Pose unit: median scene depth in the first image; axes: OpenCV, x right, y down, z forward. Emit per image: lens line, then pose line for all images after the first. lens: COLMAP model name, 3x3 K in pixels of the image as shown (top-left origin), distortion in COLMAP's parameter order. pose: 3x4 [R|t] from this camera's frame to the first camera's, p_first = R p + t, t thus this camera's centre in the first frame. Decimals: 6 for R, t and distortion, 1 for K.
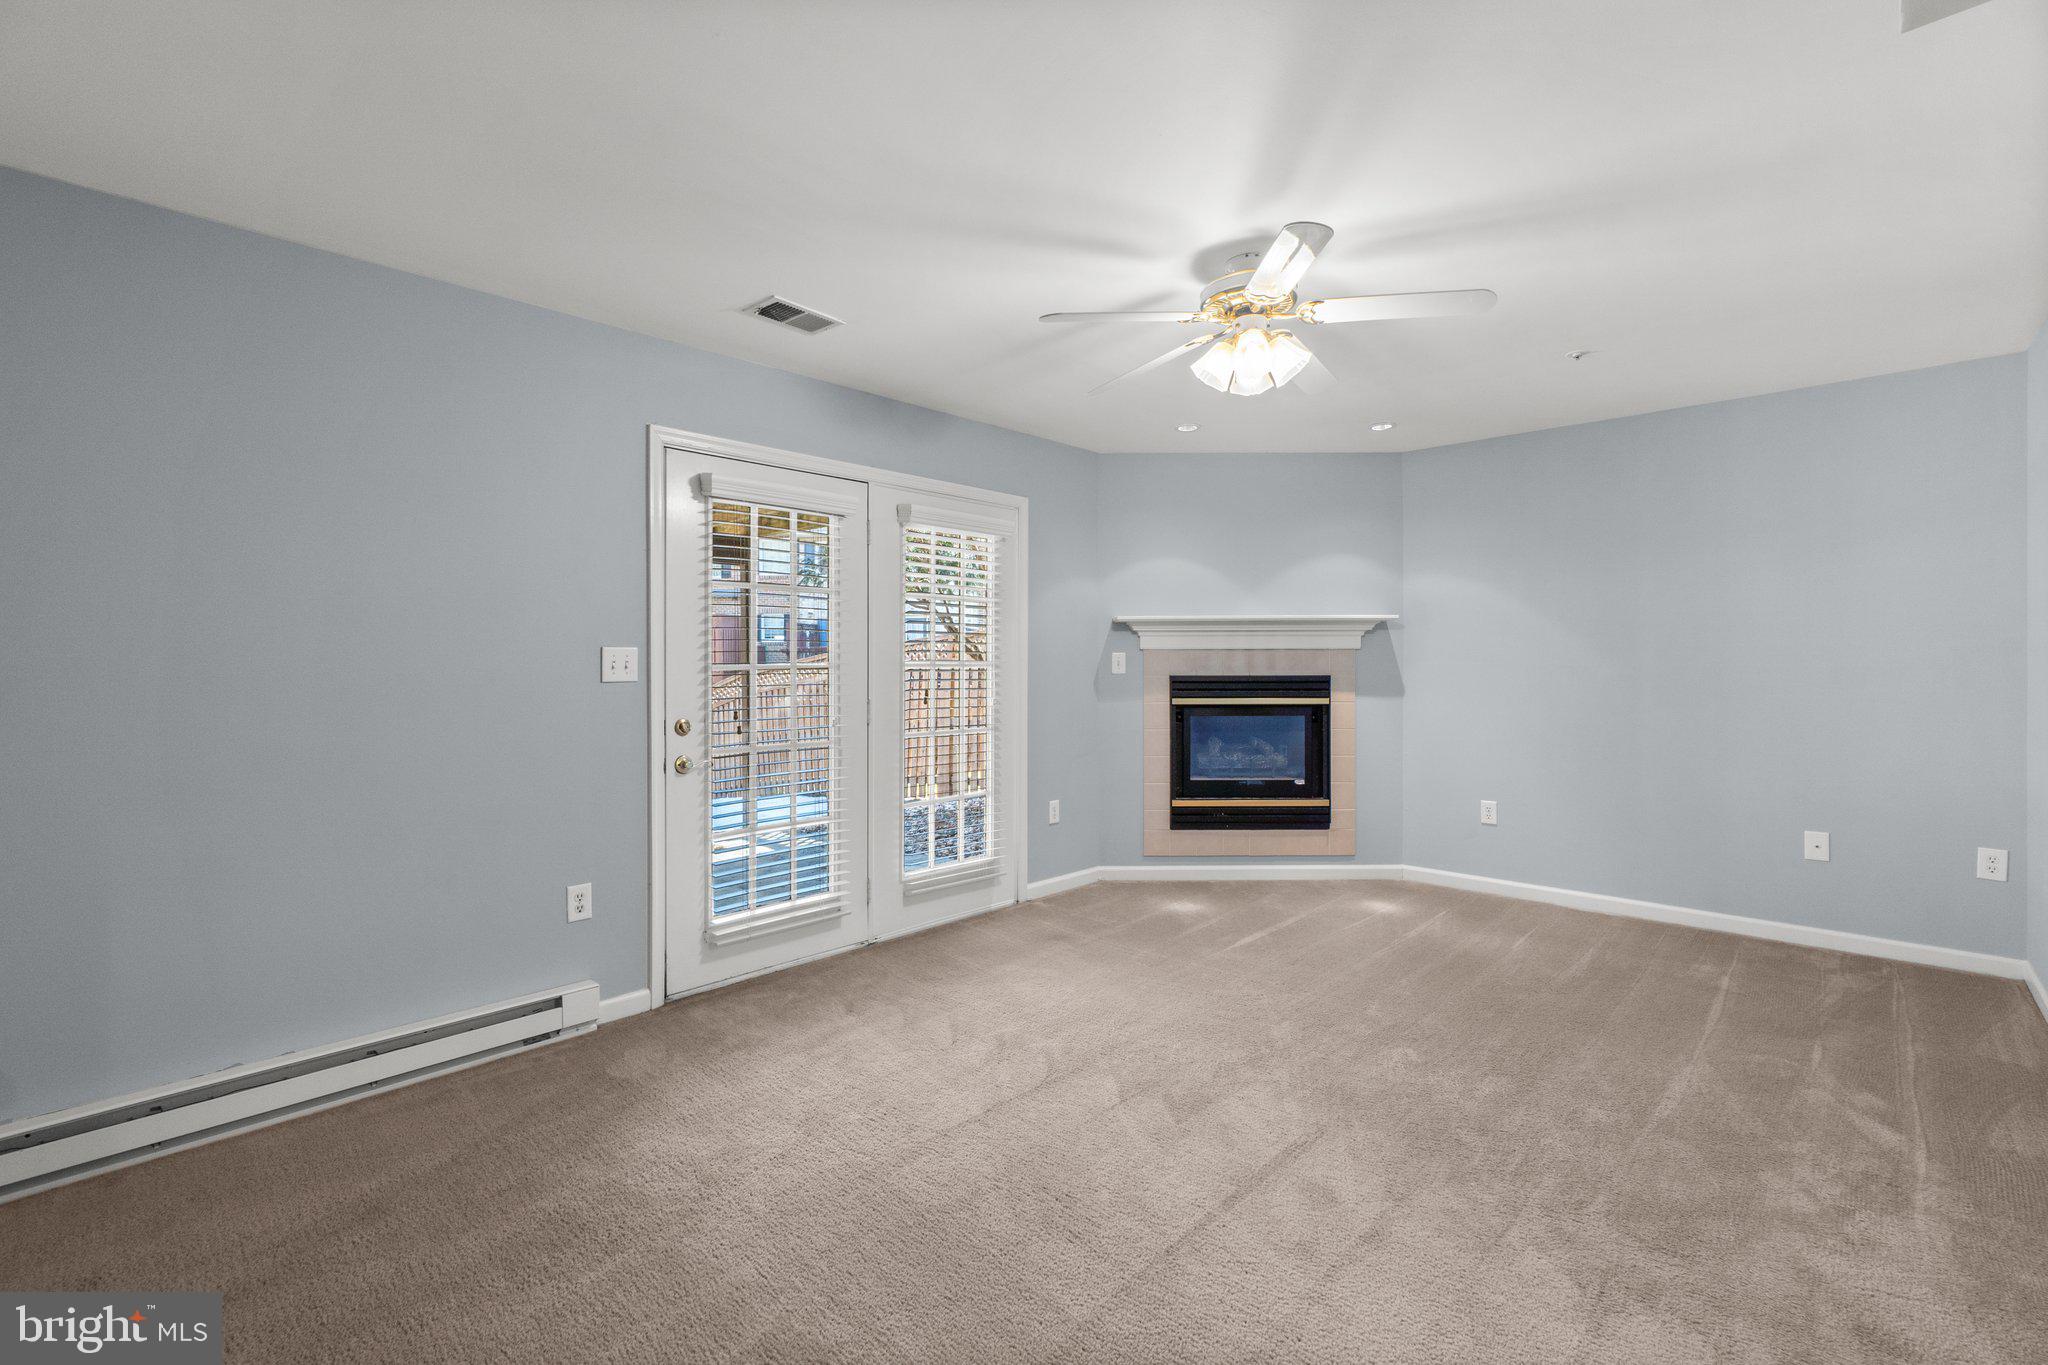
lens RADIAL K [[881.4, 0, 1013.1], [0, 881.4, 669.9], [0, 0, 1]] dist [-0.006849, 0.001999]
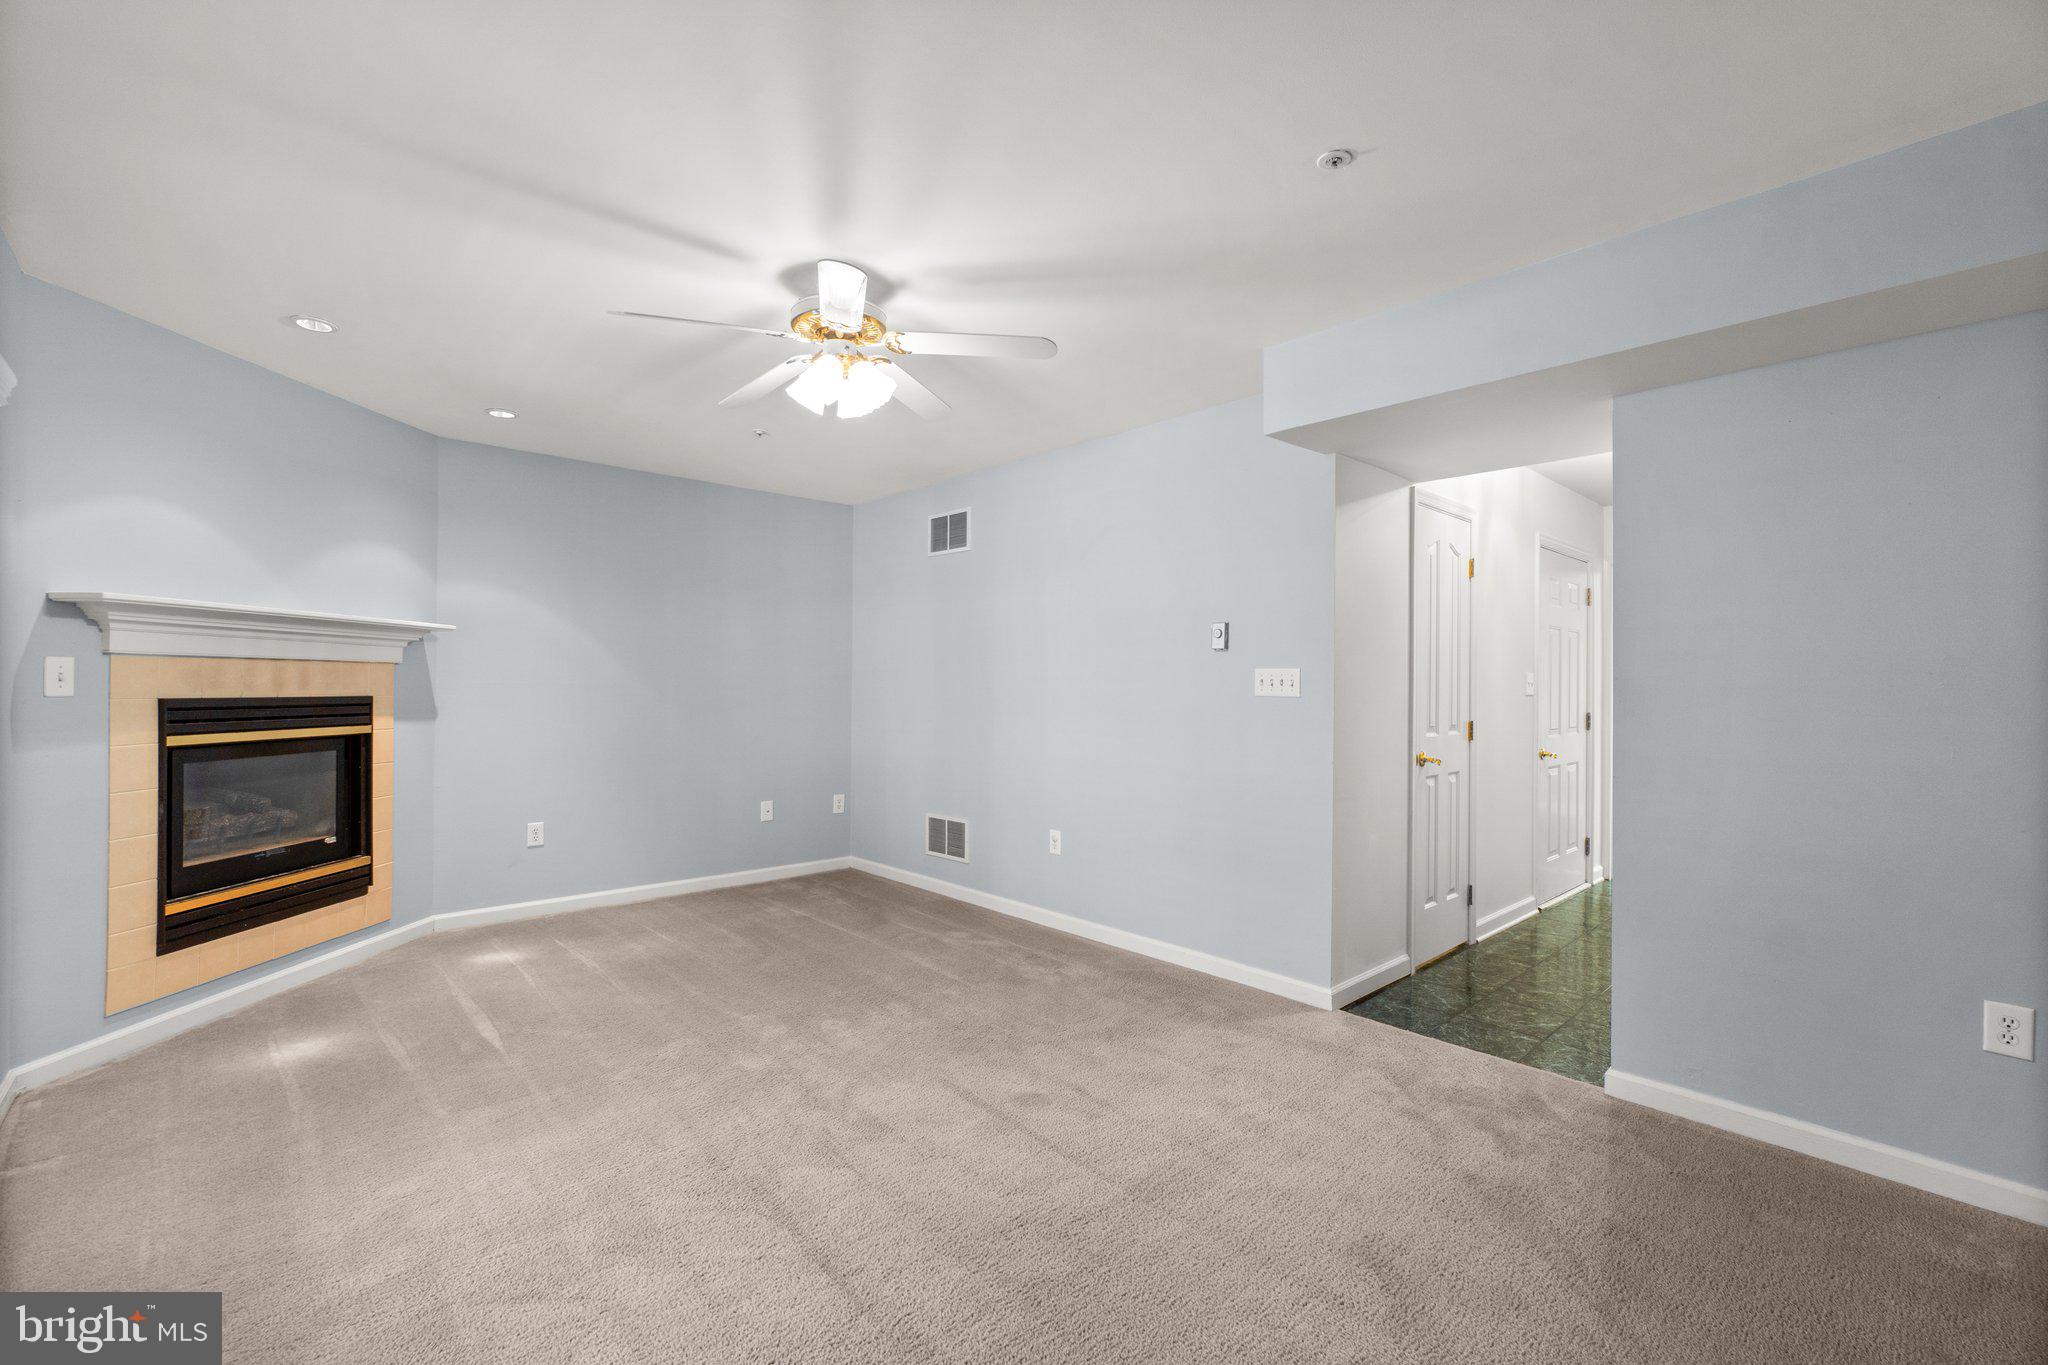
lens RADIAL K [[881.4, 0, 1014.6], [0, 881.4, 688.5], [0, 0, 1]] dist [-0.006849, 0.001999]
pose [[0.059638, -0.000425, 0.998220, -0.380869], [-0.001122, 0.999999, 0.000492, -0.001339], [-0.998219, -0.001149, 0.059638, 0.384997]]
